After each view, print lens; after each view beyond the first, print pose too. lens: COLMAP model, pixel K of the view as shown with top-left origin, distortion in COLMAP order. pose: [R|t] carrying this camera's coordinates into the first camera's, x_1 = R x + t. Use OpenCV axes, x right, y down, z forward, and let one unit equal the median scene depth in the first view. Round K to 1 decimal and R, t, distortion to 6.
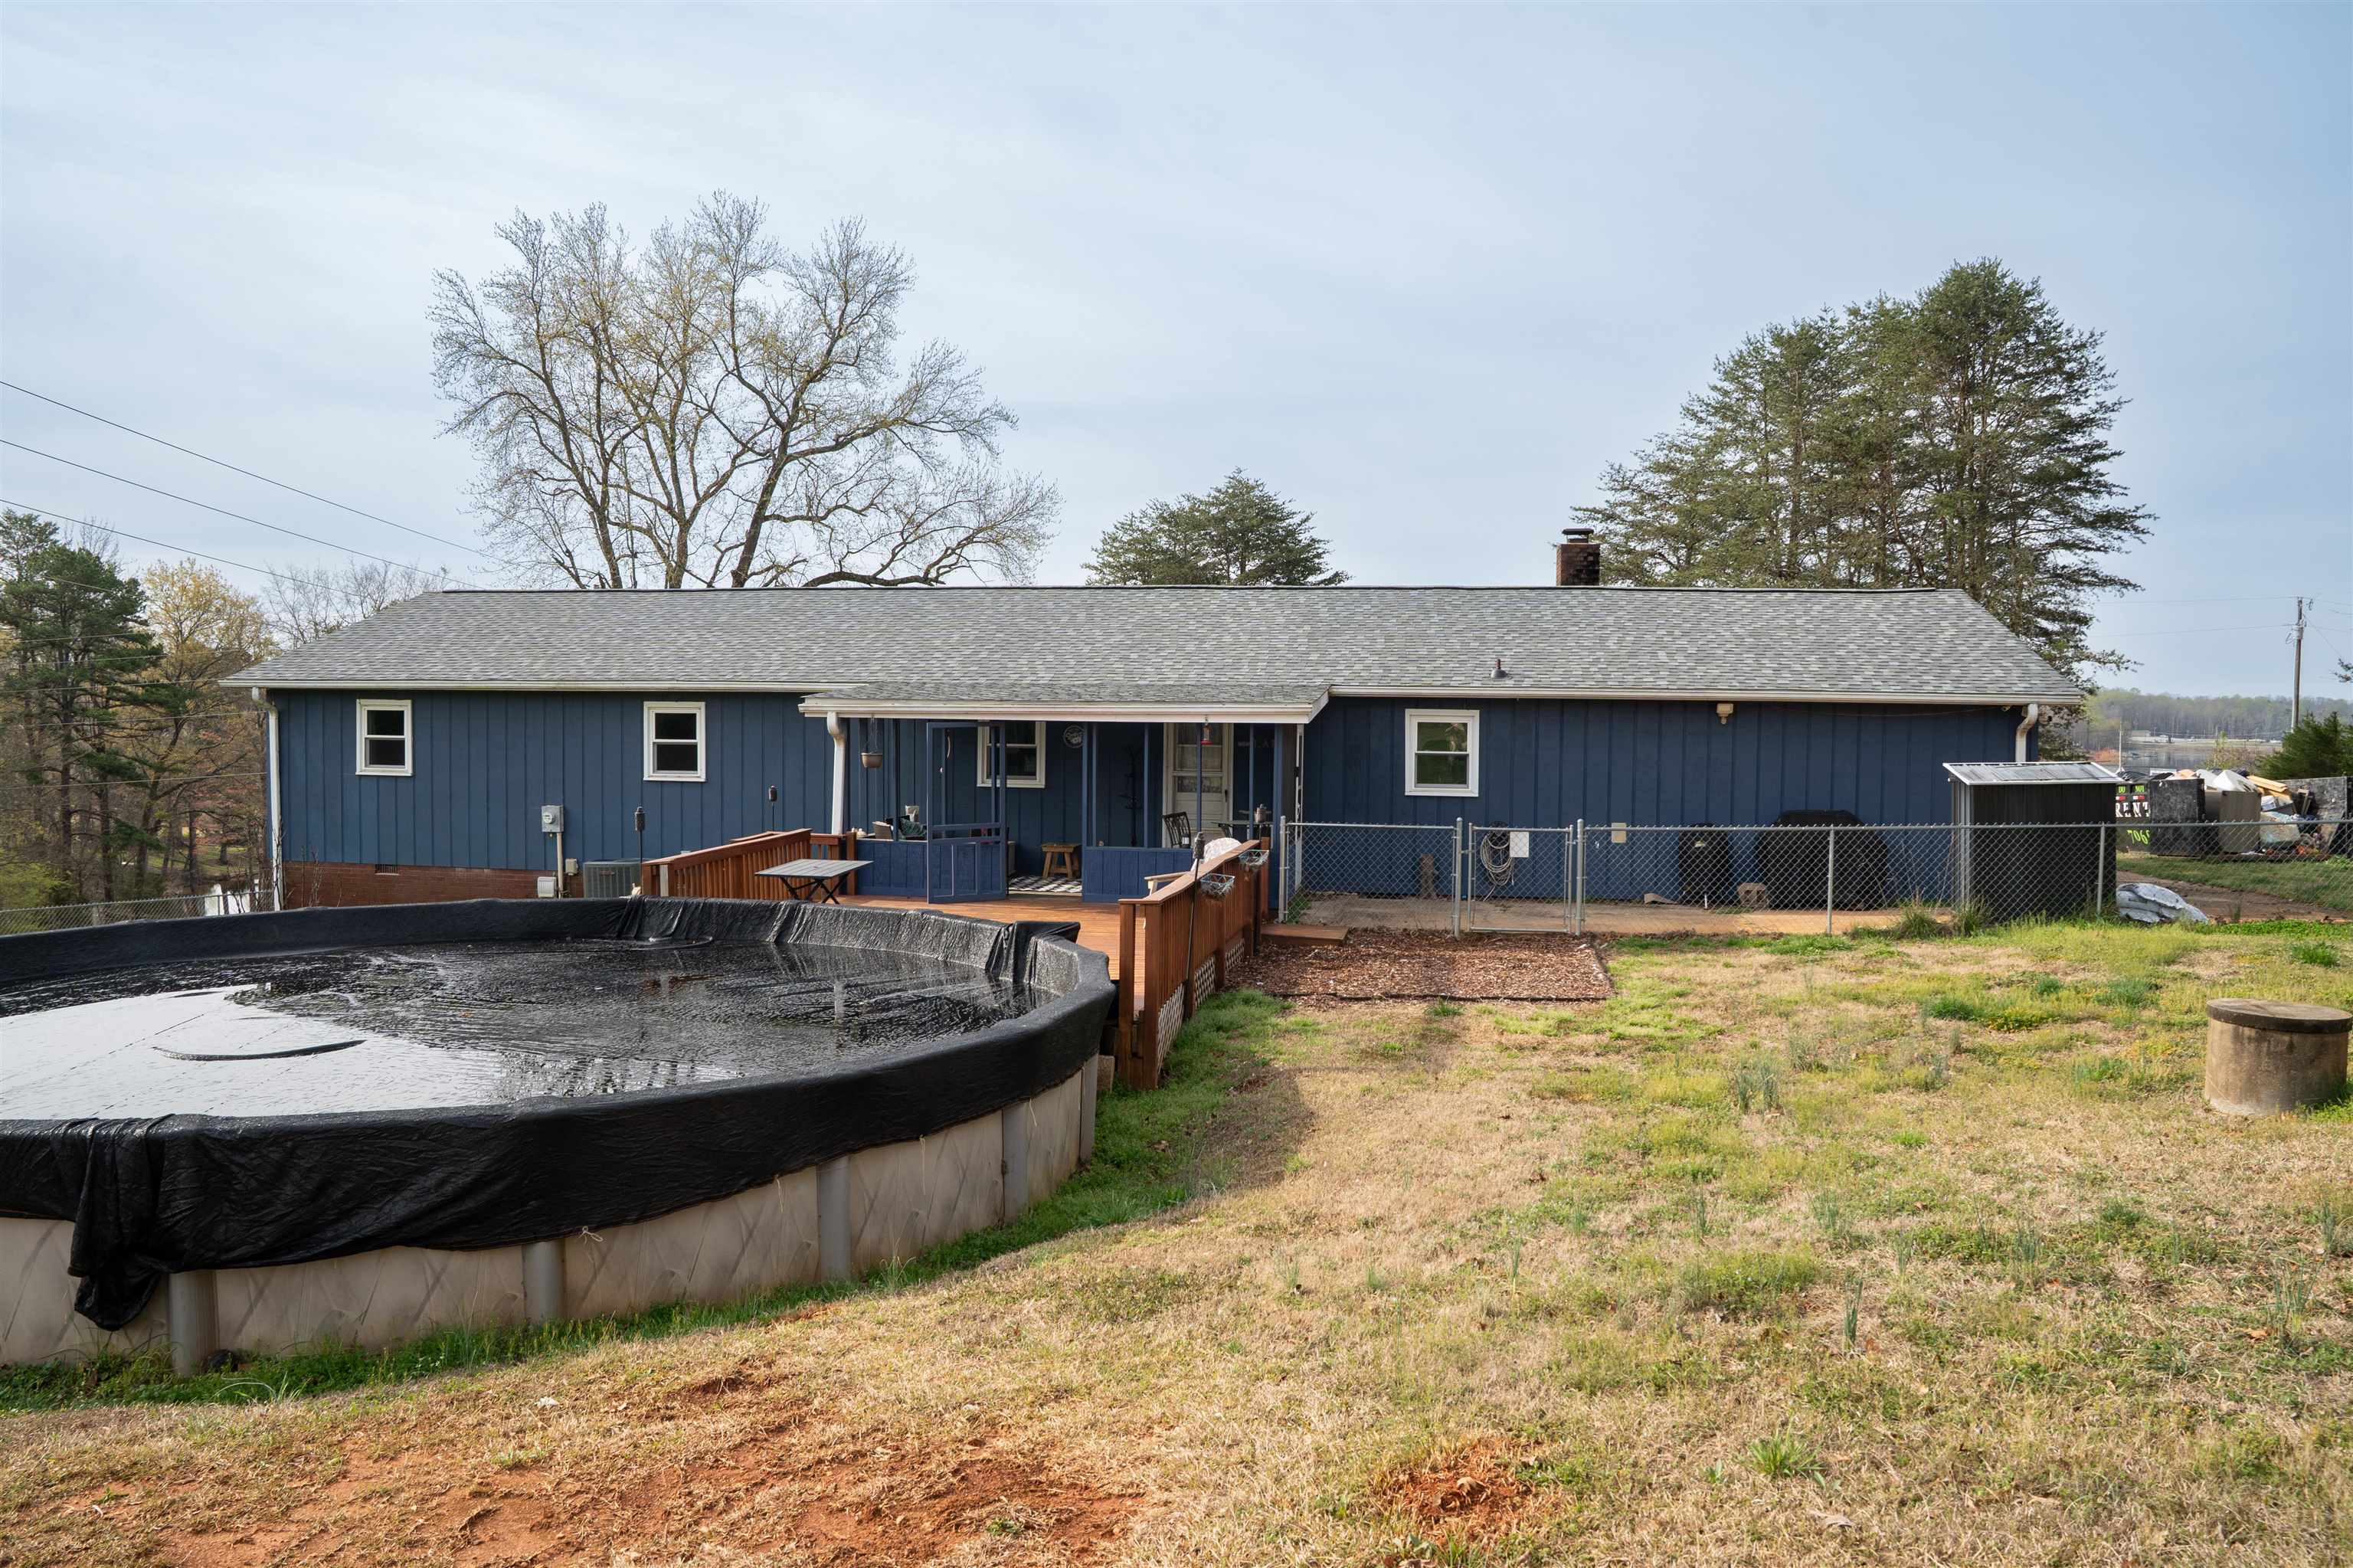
lens RADIAL K [[1656.0, 0, 1176.5], [0, 1656.0, 784.0], [0, 0, 1]] dist [-0.128408, 0.100040]
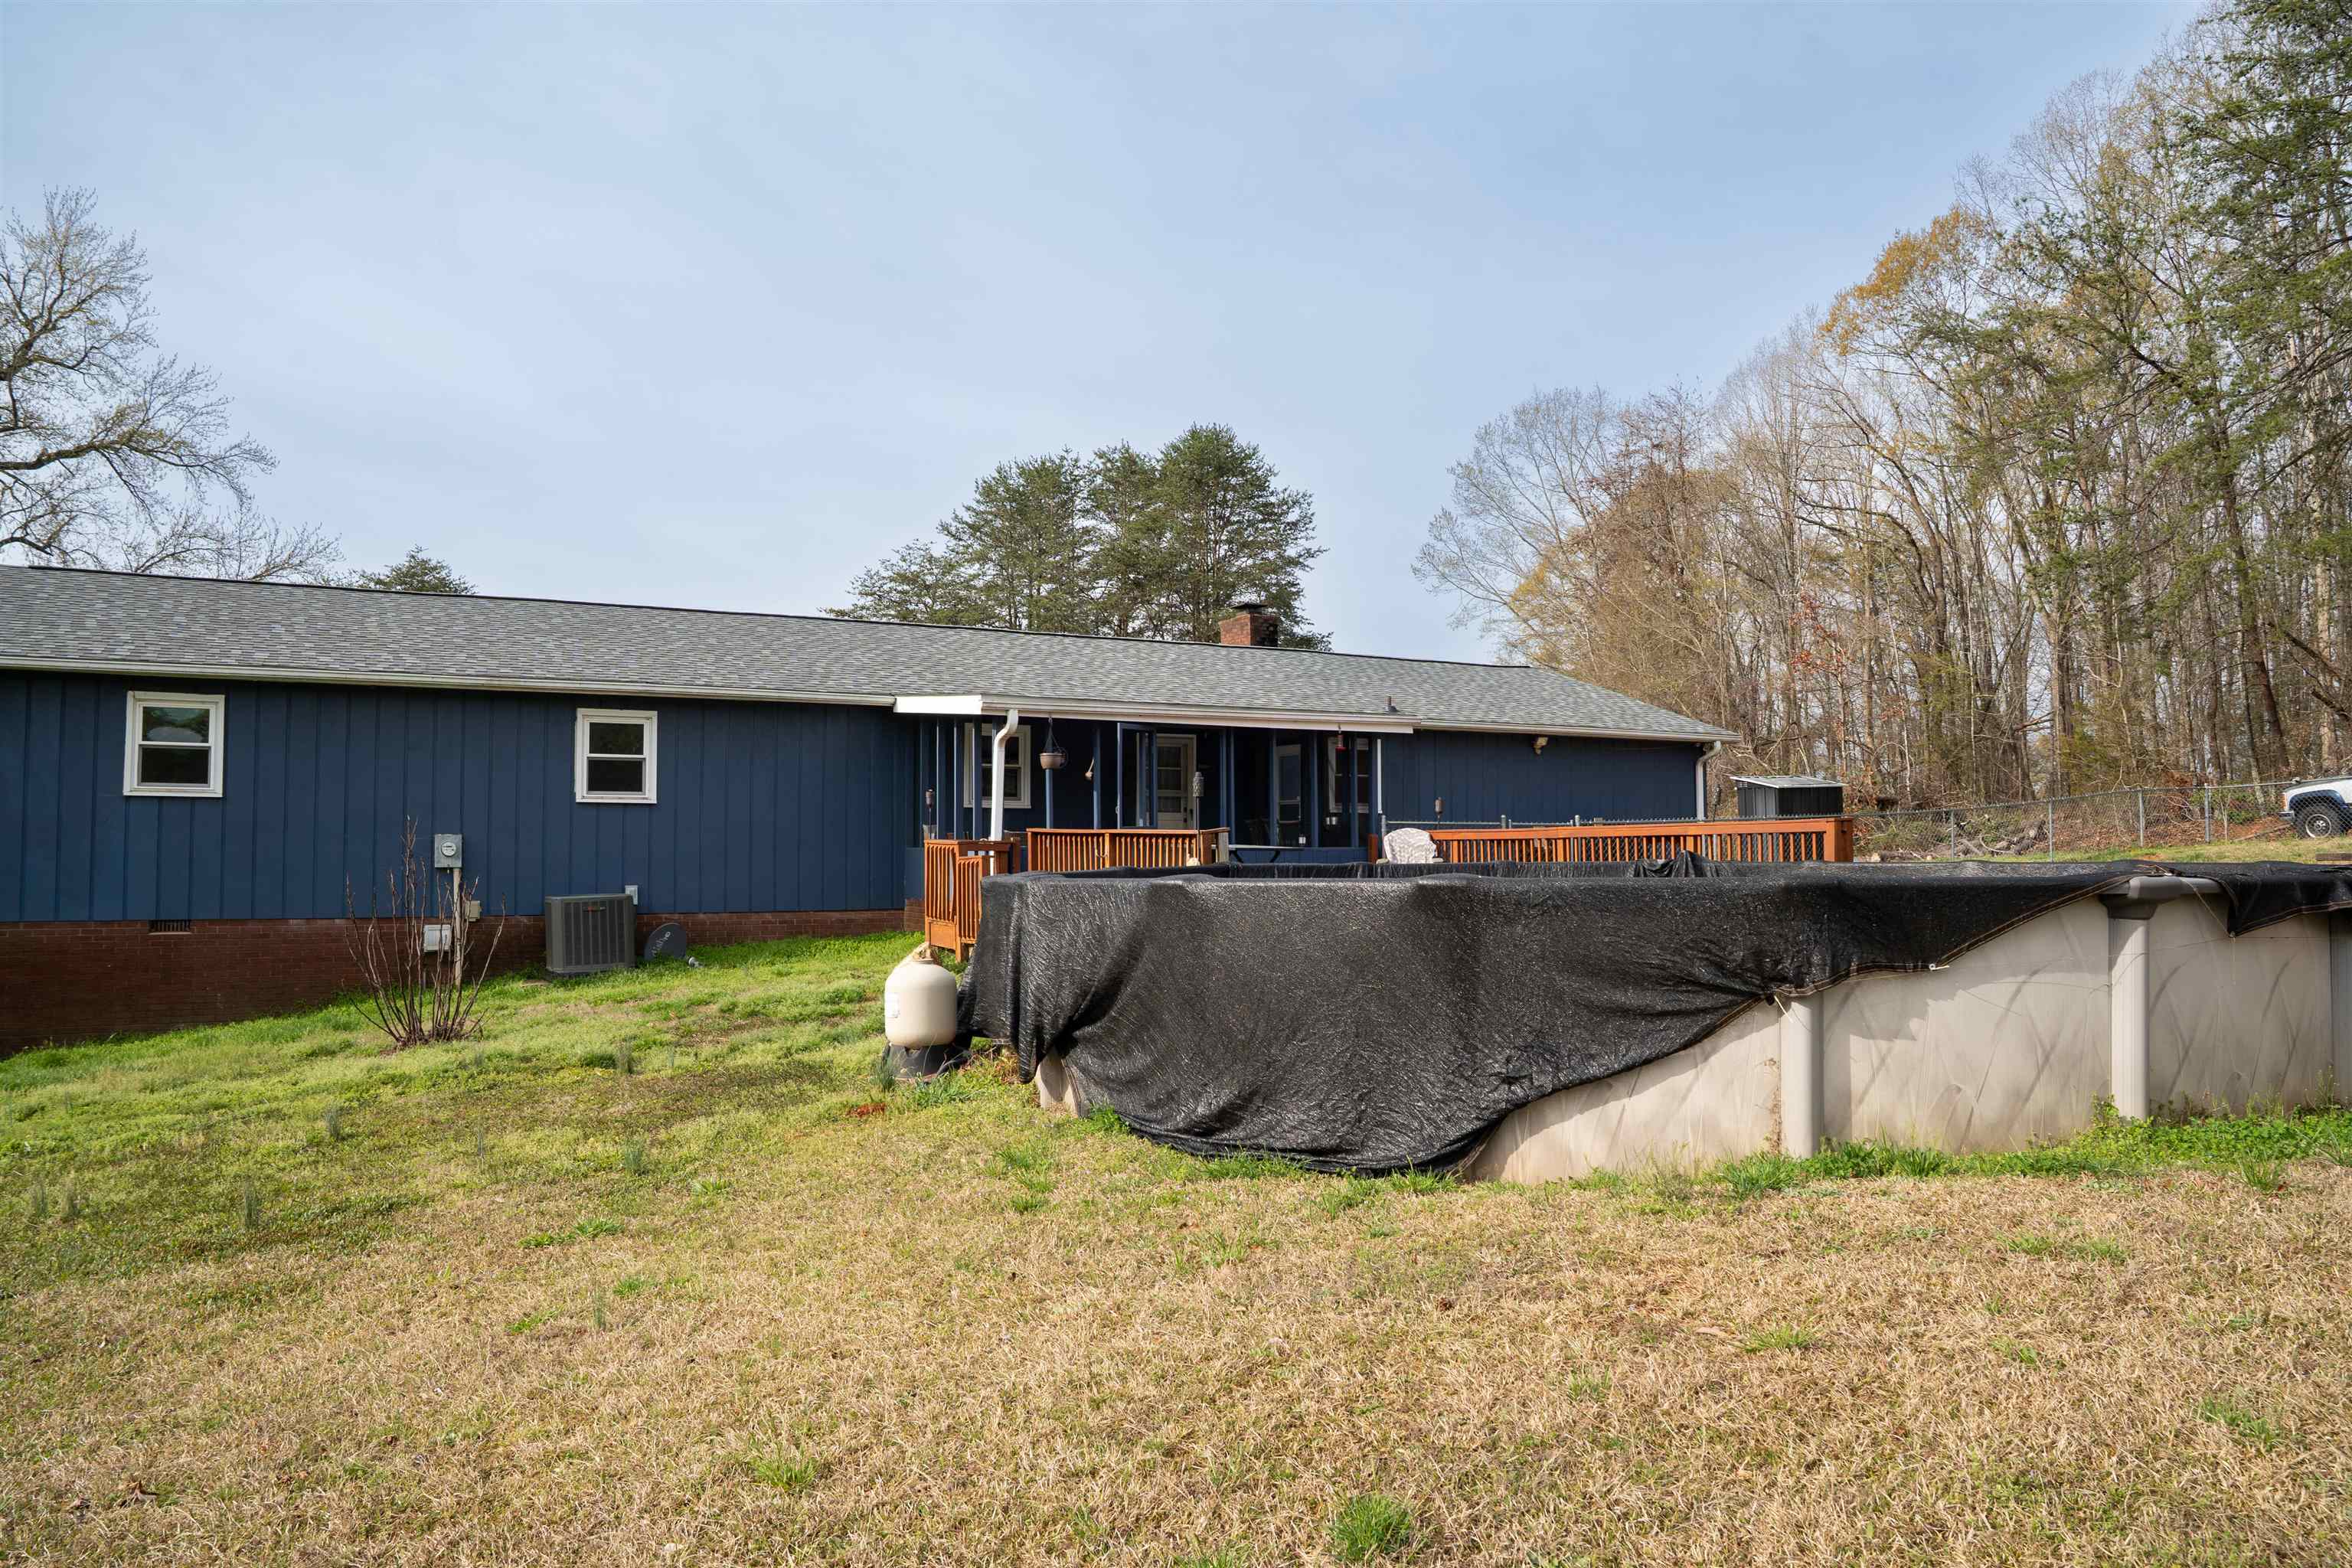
lens RADIAL K [[1625.5, 0, 1163.6], [0, 1625.5, 768.8], [0, 0, 1]] dist [-0.126580, 0.092987]
pose [[0.790783, 0.018840, 0.611807, -0.568782], [0.035268, 0.996463, -0.076269, 0.051825], [-0.611080, 0.081889, 0.787322, 0.167333]]
